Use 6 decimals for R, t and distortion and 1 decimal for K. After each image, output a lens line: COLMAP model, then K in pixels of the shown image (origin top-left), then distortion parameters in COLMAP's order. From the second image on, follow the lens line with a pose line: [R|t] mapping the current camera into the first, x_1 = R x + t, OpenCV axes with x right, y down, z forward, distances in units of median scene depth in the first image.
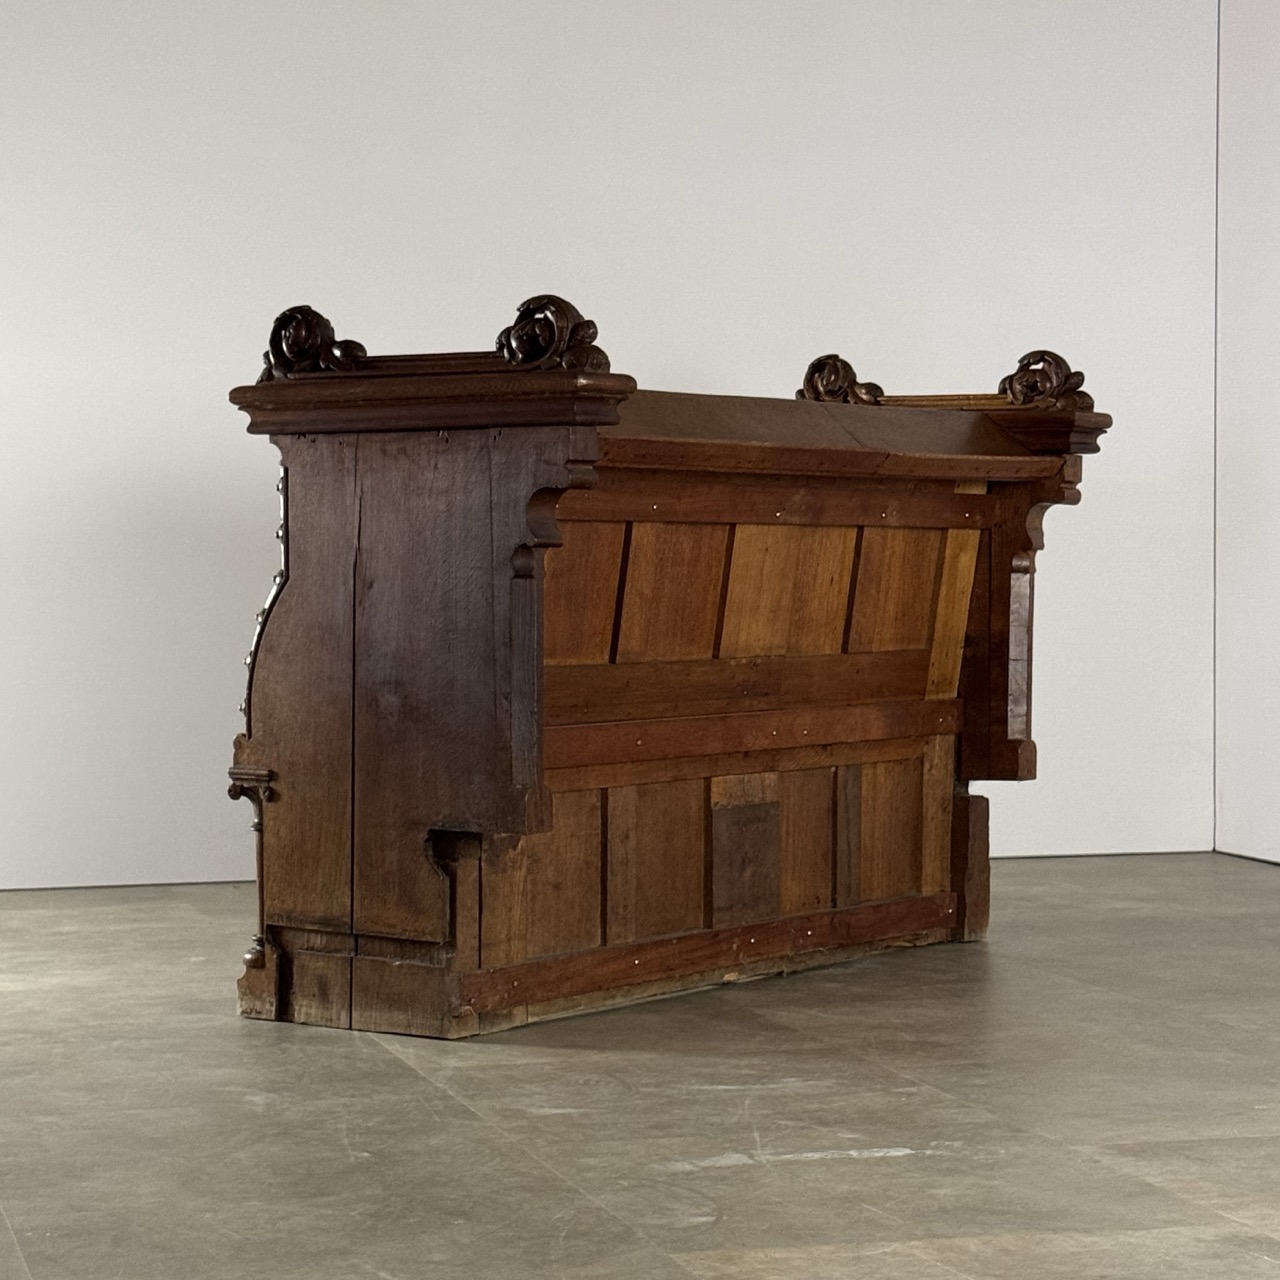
lens RADIAL K [[3228.3, 0, 638.6], [0, 3228.3, 638.2], [0, 0, 1]] dist [0.216506, 0.000000]
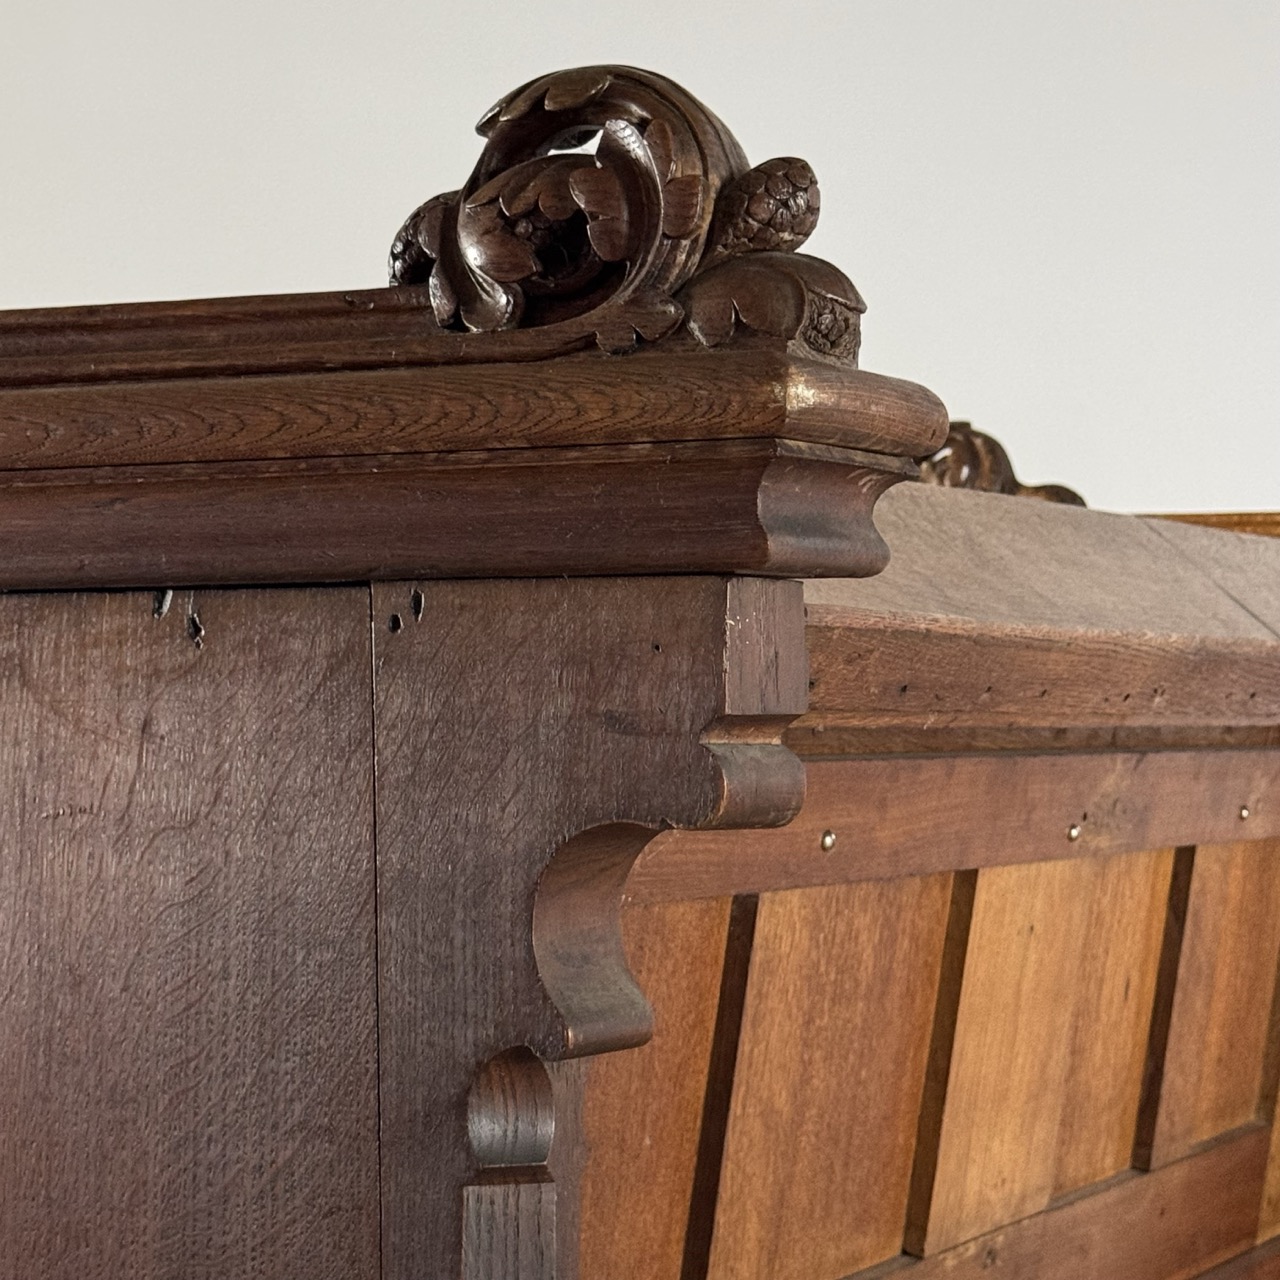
lens RADIAL K [[3228.3, 0, 641.5], [0, 3228.3, 644.2], [0, 0, 1]] dist [0.216506, 0.000000]
pose [[0.989472, 0.005095, 0.144633, -0.061941], [0.001372, 0.999005, -0.044580, -0.048870], [-0.144716, 0.044309, 0.988481, 0.745081]]
